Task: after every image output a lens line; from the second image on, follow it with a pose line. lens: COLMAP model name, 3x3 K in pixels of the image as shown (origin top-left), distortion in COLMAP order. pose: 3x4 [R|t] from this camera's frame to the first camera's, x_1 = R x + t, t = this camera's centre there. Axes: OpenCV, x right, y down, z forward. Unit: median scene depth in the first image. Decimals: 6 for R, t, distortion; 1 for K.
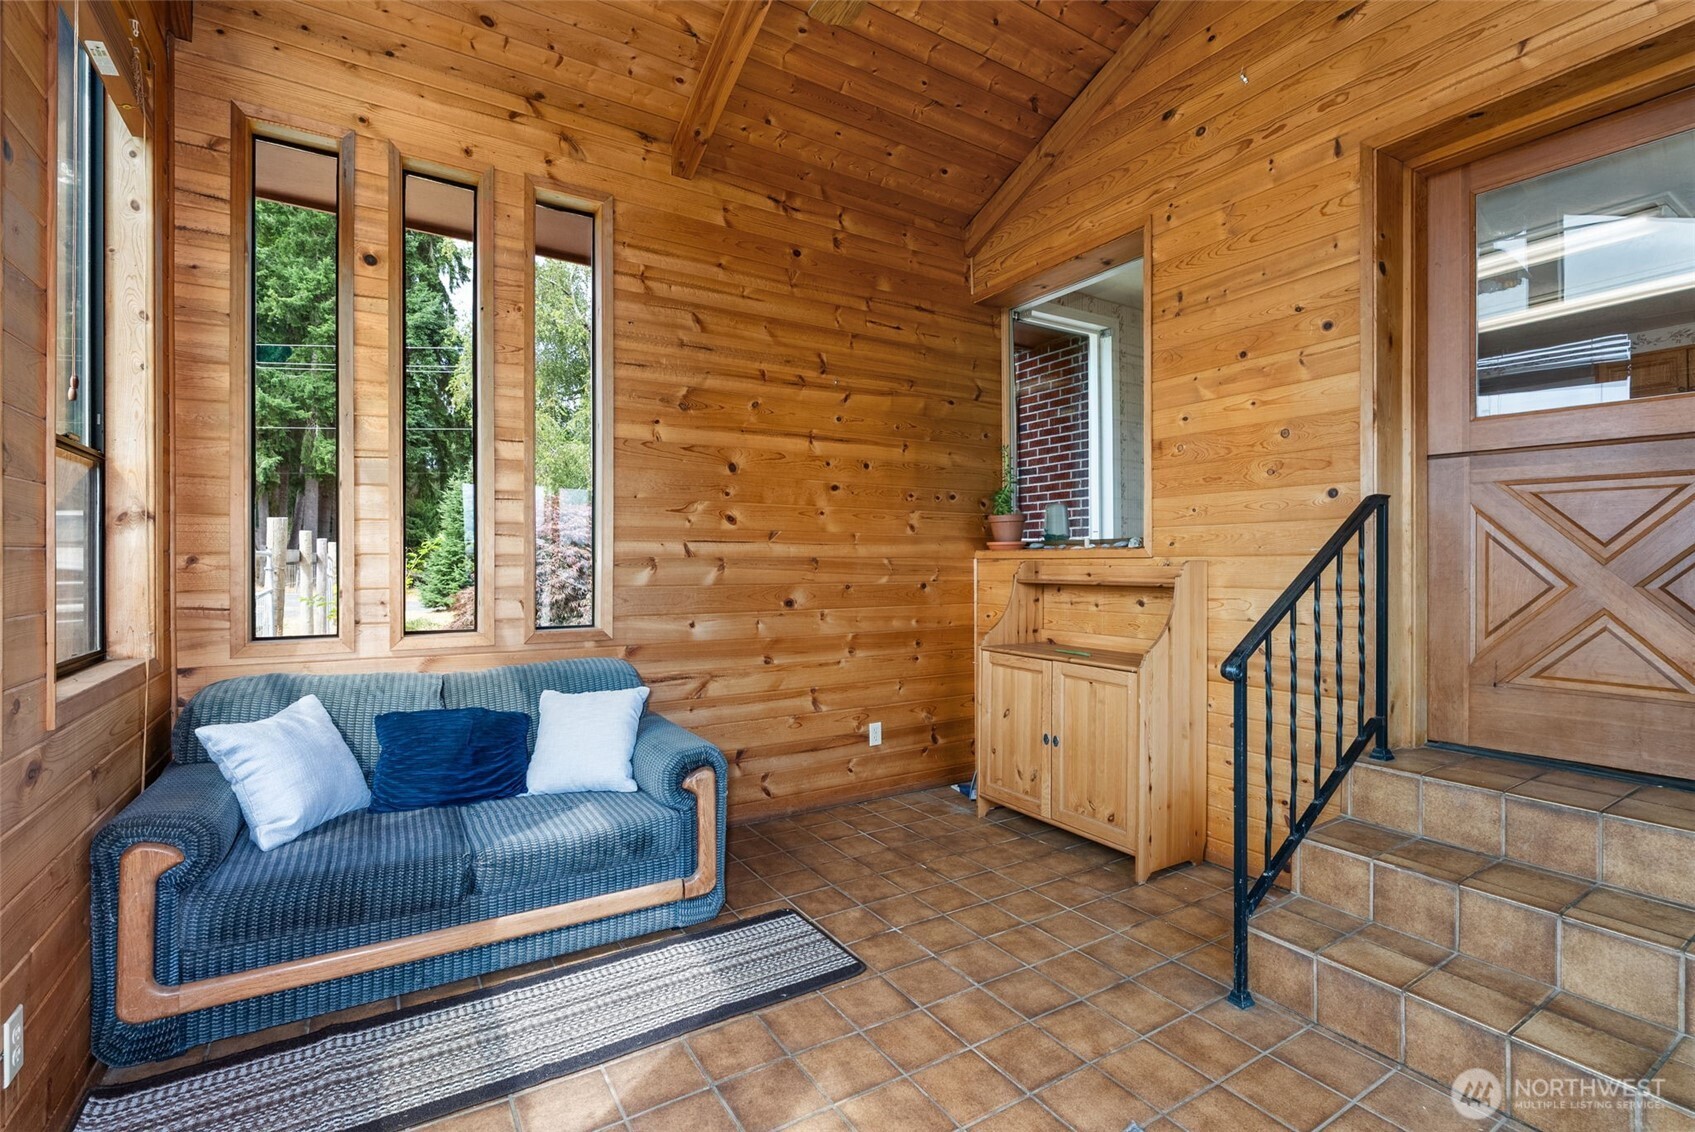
lens RADIAL K [[771.7, 0, 848.7], [0, 771.7, 558.5], [0, 0, 1]] dist [-0.000782, 0.000581]
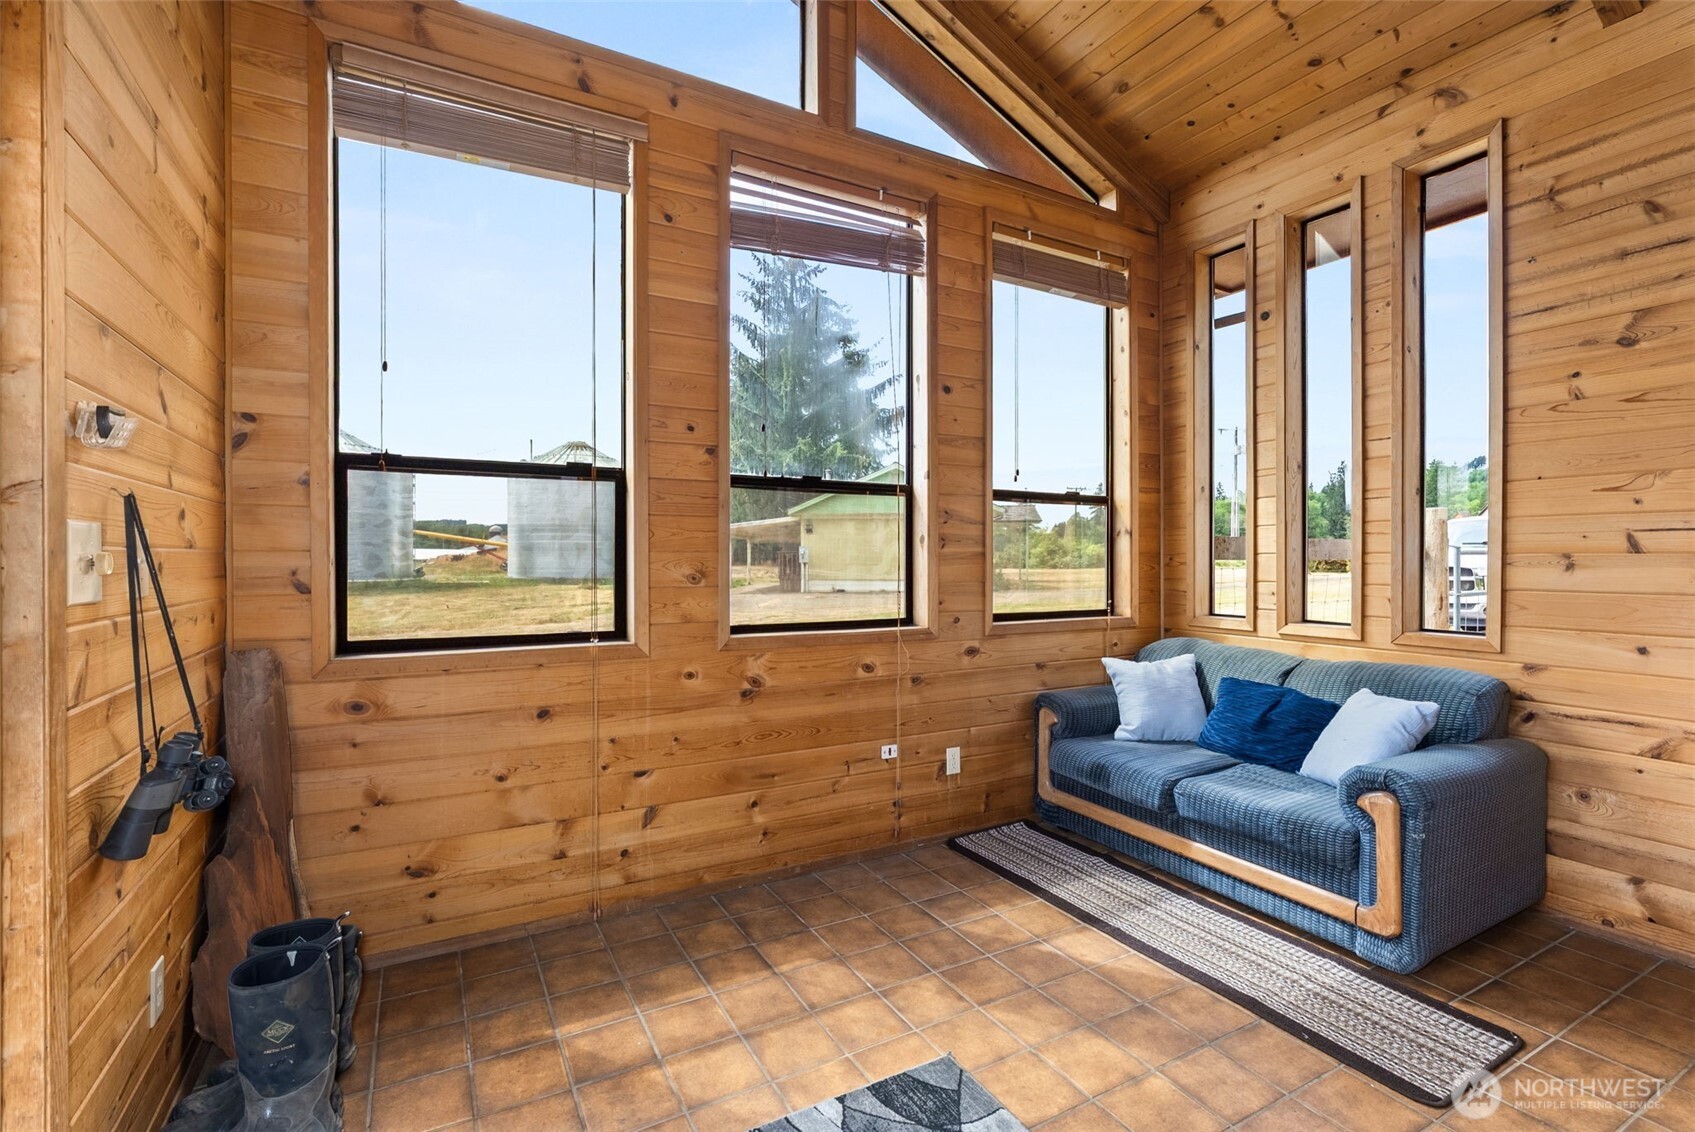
lens RADIAL K [[771.7, 0, 848.7], [0, 771.7, 564.8], [0, 0, 1]] dist [-0.000782, 0.000581]
pose [[-0.051688, 0.008992, -0.998623, 0.774106], [0.007307, 0.999936, 0.008625, -0.003701], [0.998637, -0.006851, -0.051750, 0.463991]]
